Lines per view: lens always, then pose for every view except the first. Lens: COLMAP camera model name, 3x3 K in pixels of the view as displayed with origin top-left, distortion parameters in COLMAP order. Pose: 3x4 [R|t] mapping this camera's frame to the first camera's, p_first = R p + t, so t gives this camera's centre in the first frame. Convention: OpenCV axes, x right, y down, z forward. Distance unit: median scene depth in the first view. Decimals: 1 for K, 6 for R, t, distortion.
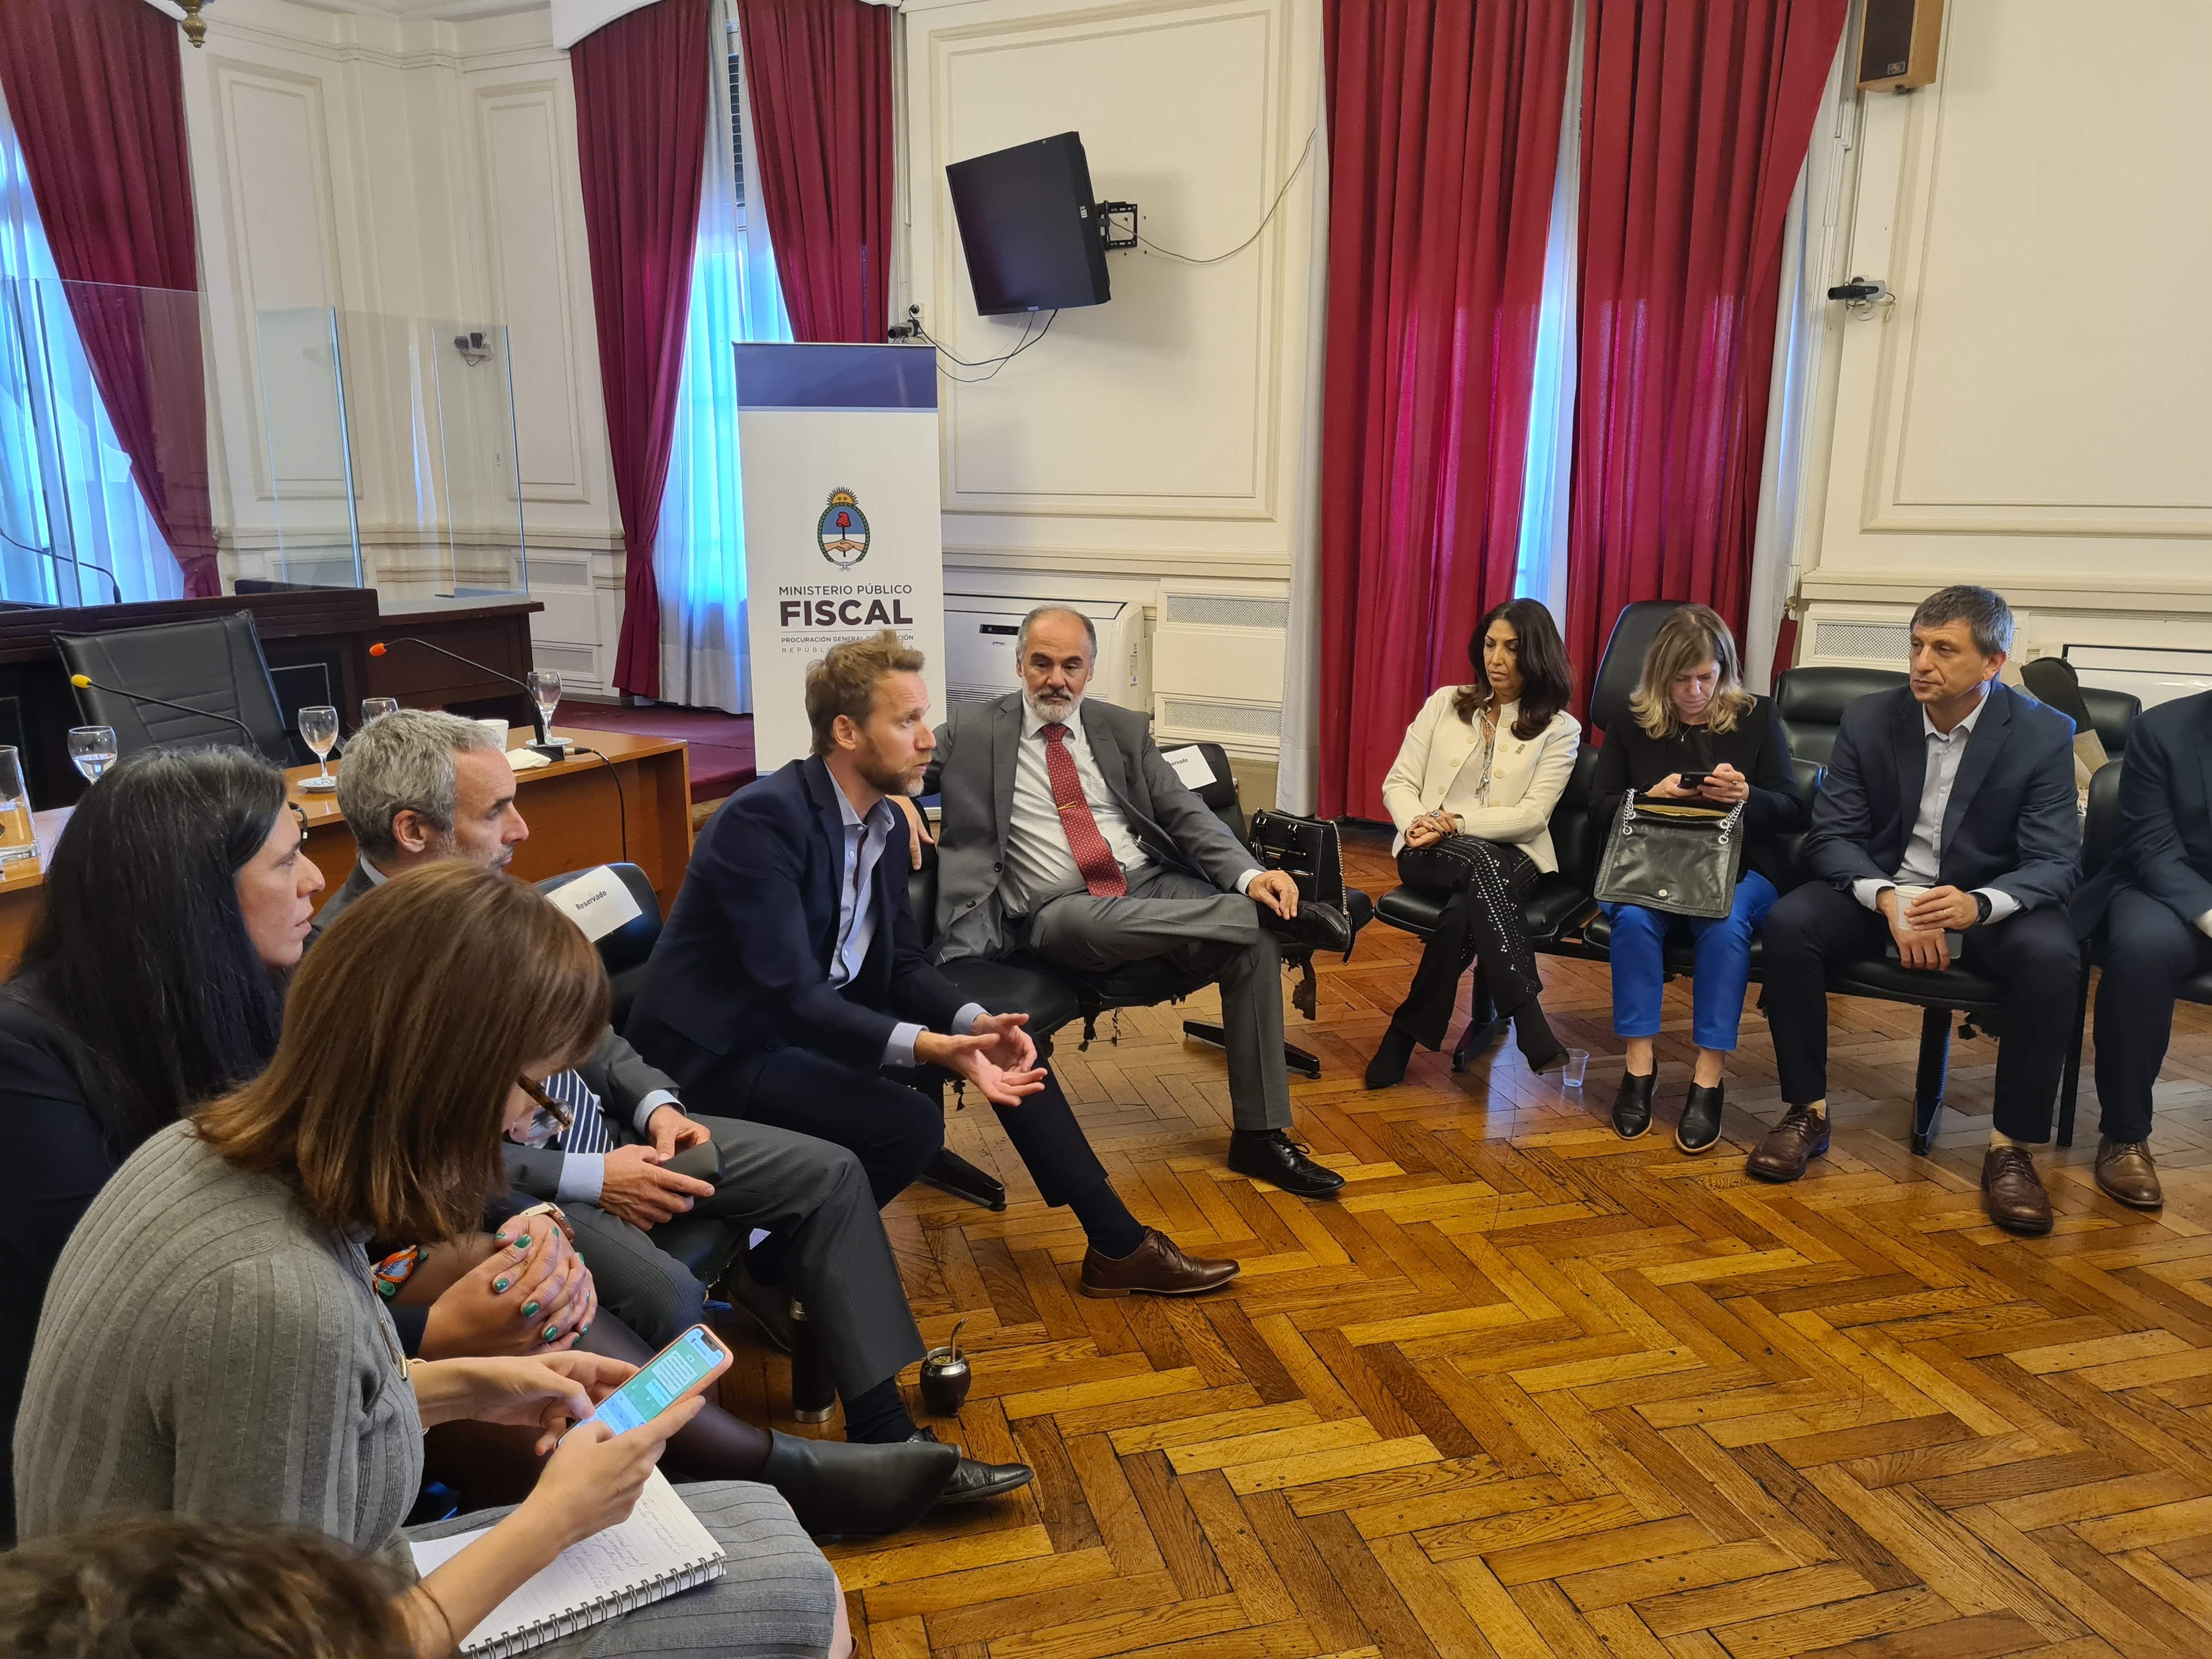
lens RADIAL K [[1652.3, 0, 1106.0], [0, 1652.3, 829.5], [0, 0, 1]] dist [0.052972, -0.049756]
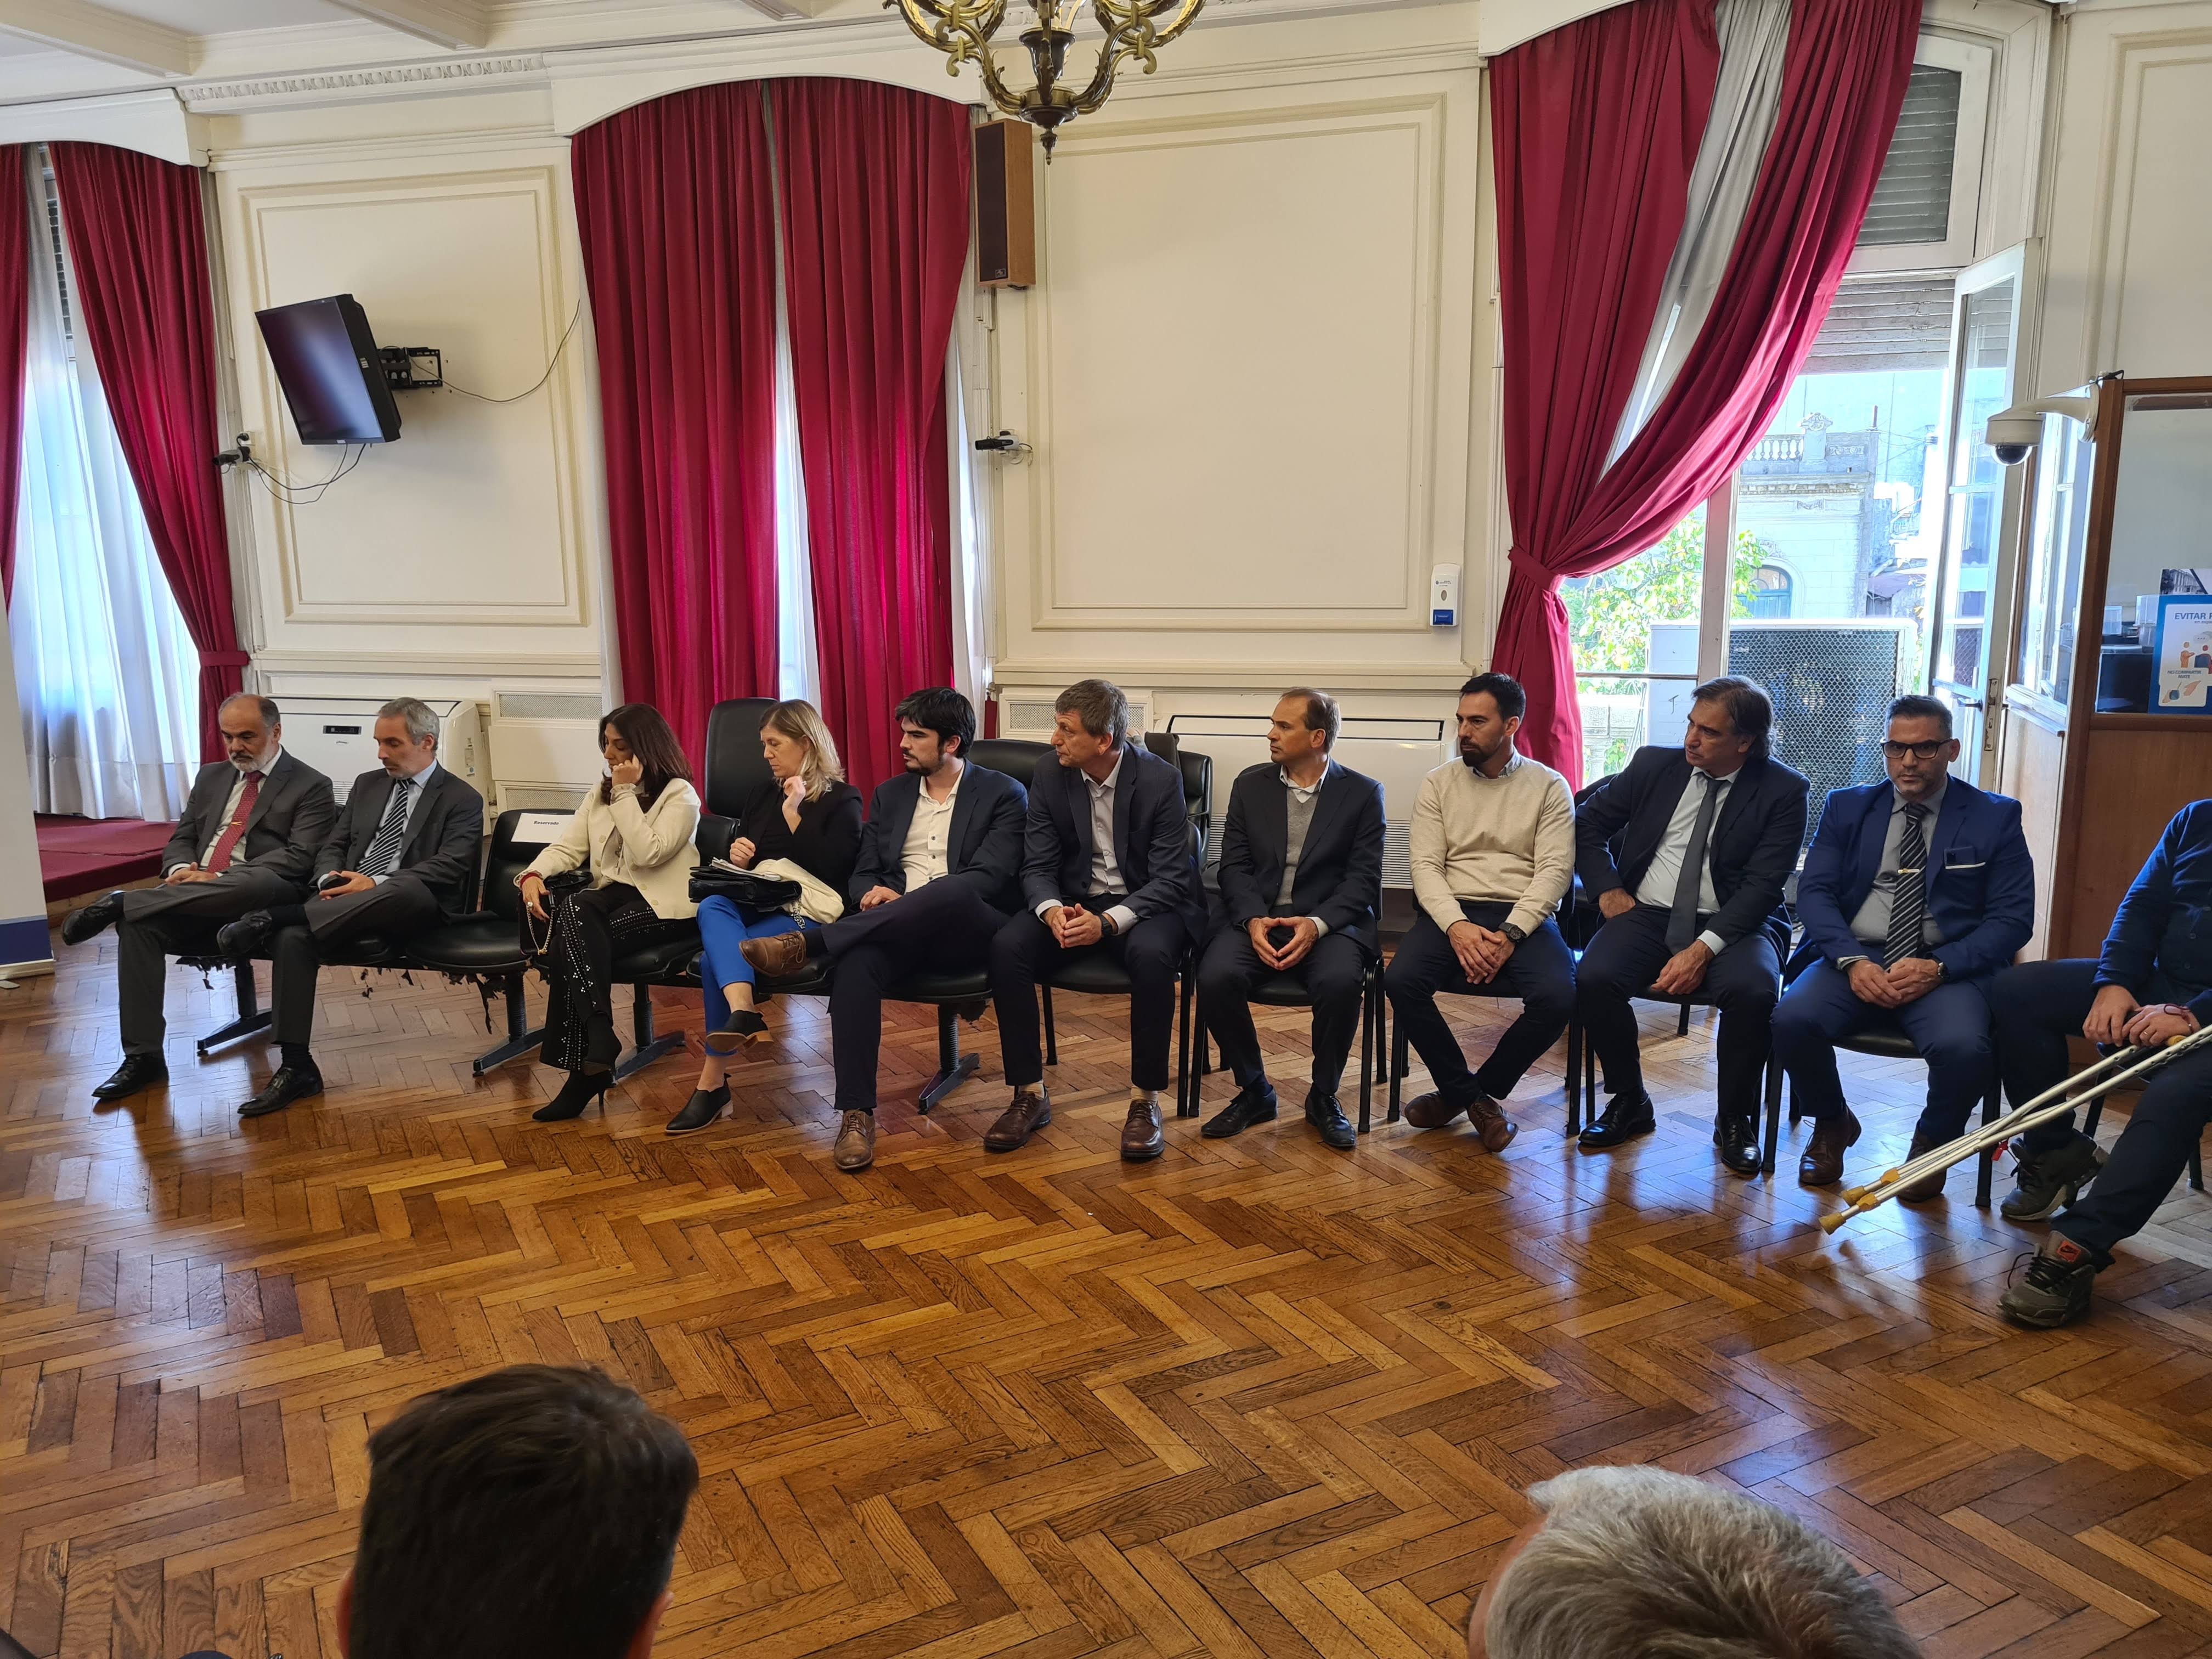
lens RADIAL K [[1652.3, 0, 1106.0], [0, 1652.3, 829.5], [0, 0, 1]] dist [0.052972, -0.049756]
pose [[0.973449, -0.056948, 0.221706, 0.224737], [0.064401, 0.997571, -0.026527, 0.007843], [-0.219657, 0.040101, 0.974753, -0.220489]]
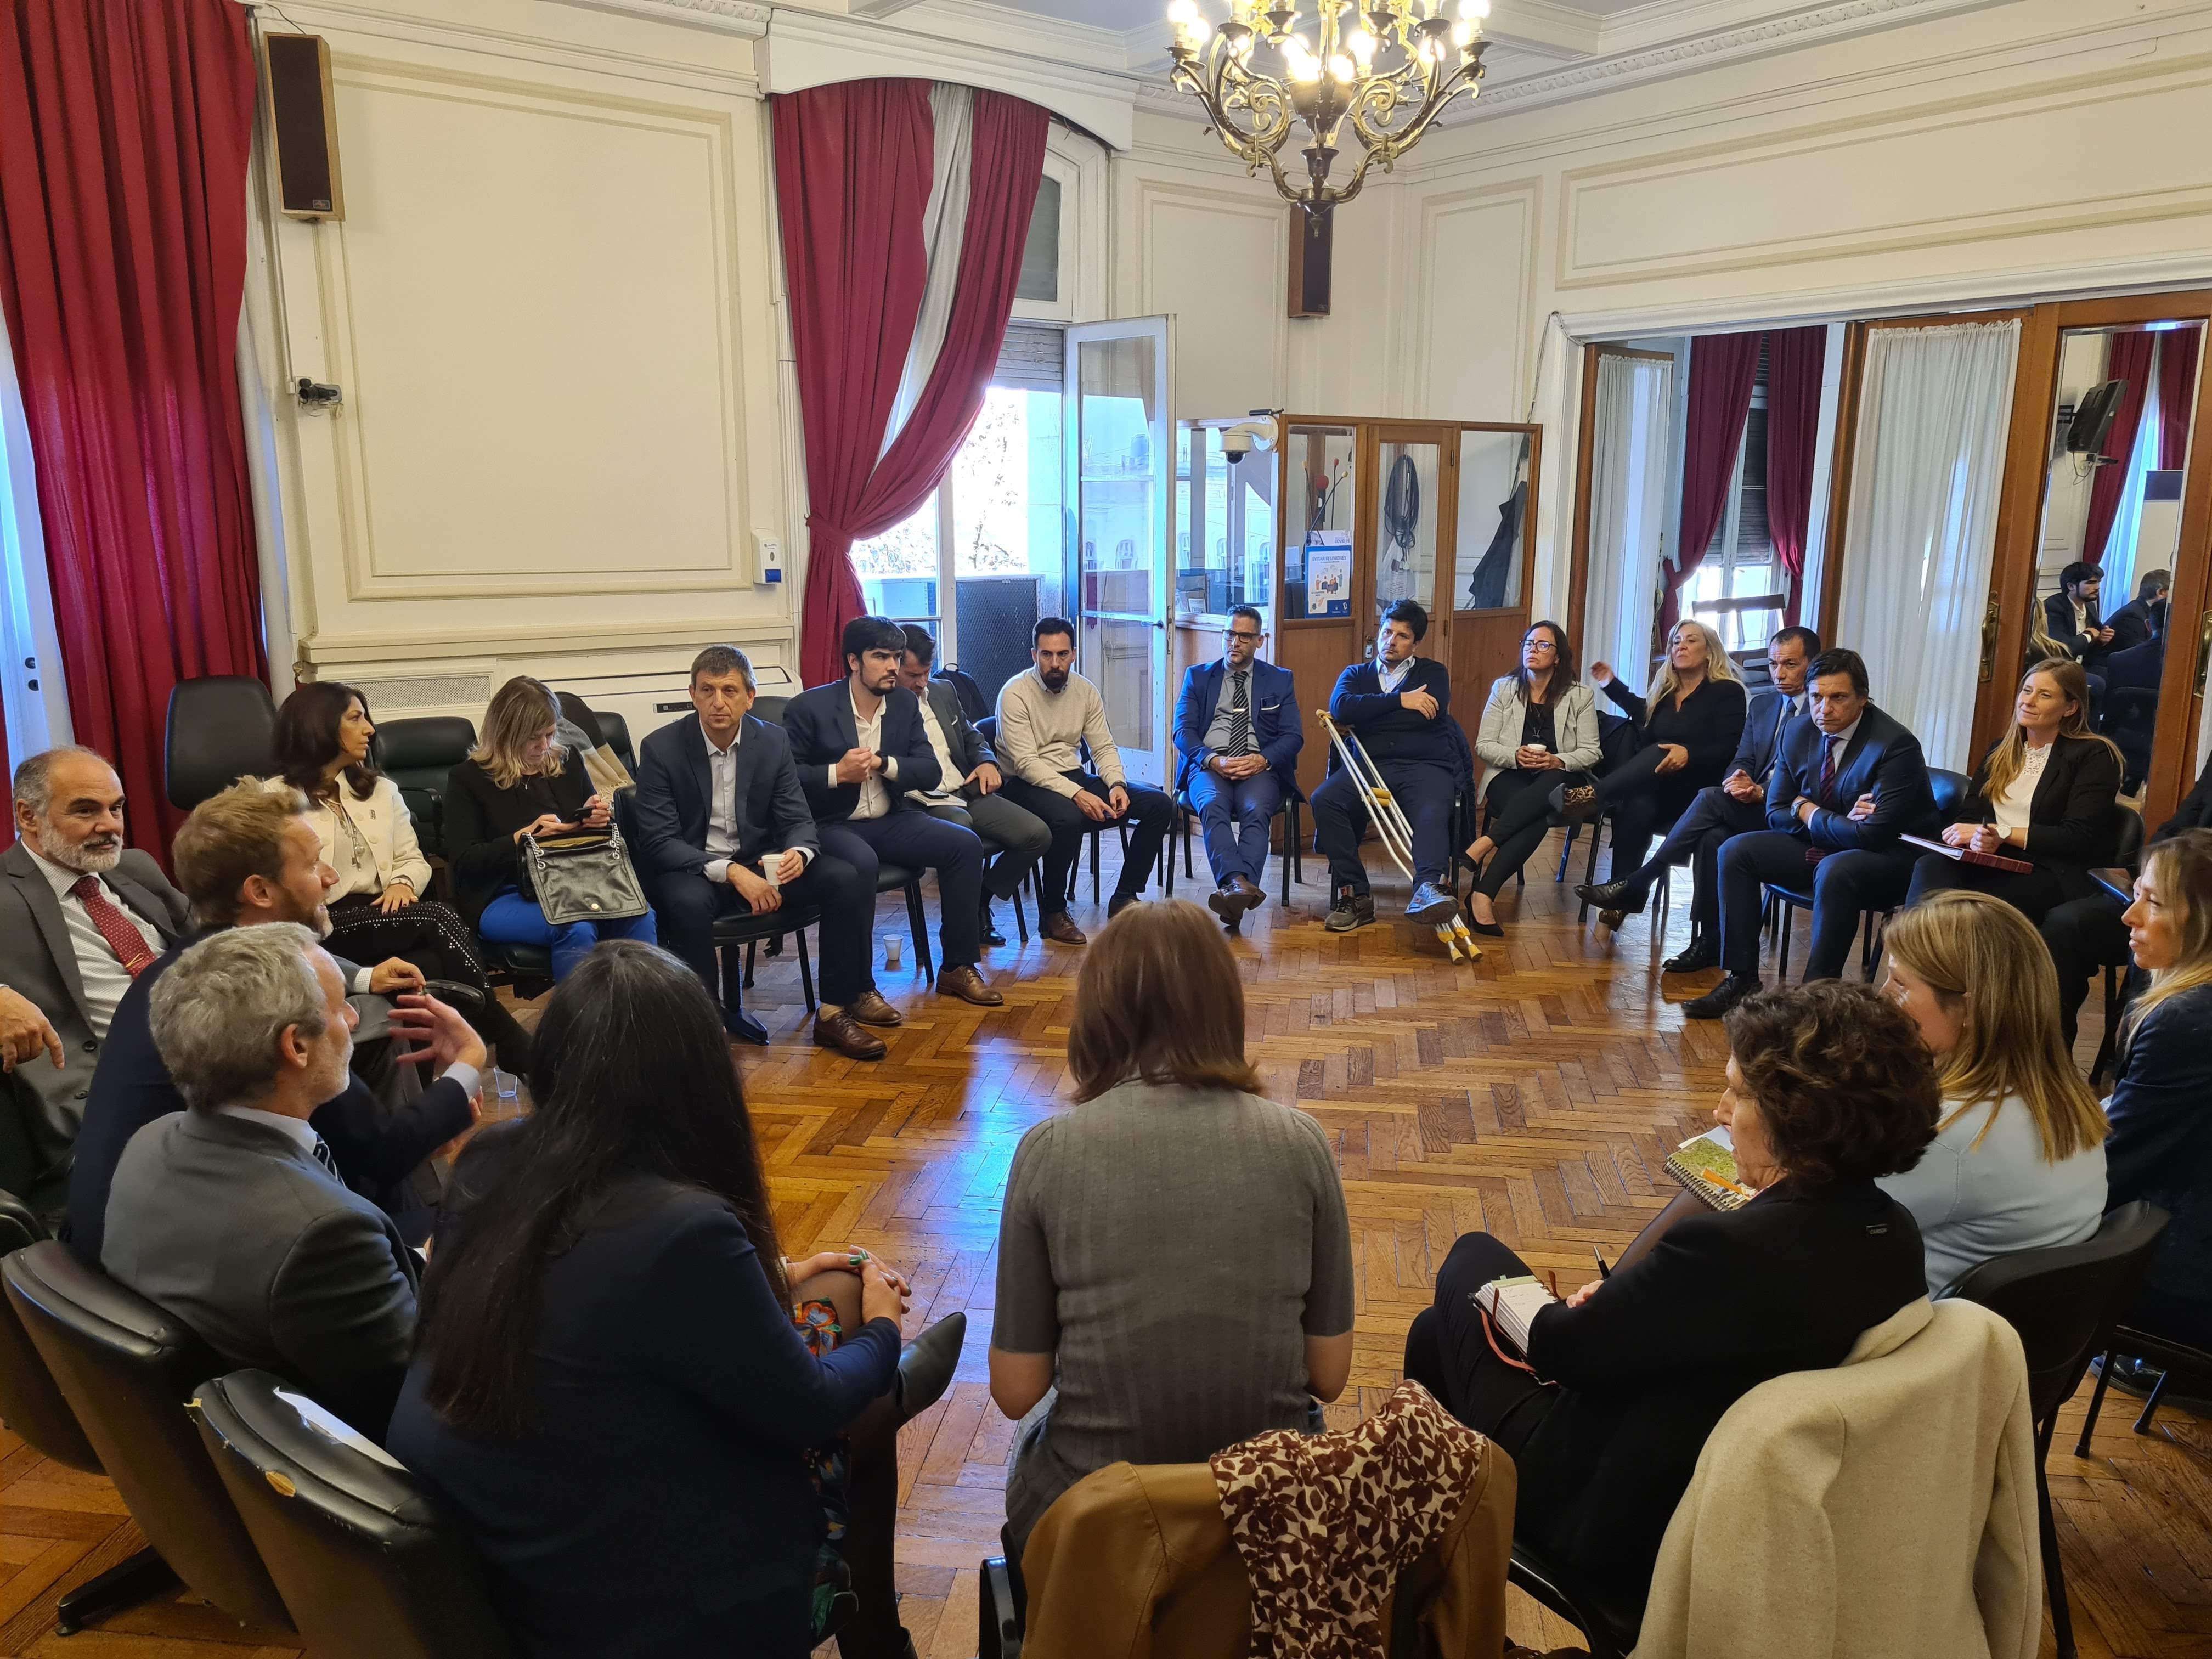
lens RADIAL K [[1635.7, 0, 1185.7], [0, 1635.7, 792.2], [0, 0, 1]] dist [0.046385, -0.048768]
pose [[0.384823, -0.163136, 0.908459, -0.370182], [0.195381, 0.976349, 0.092564, -0.044990], [-0.902074, 0.141875, 0.407596, 0.051310]]
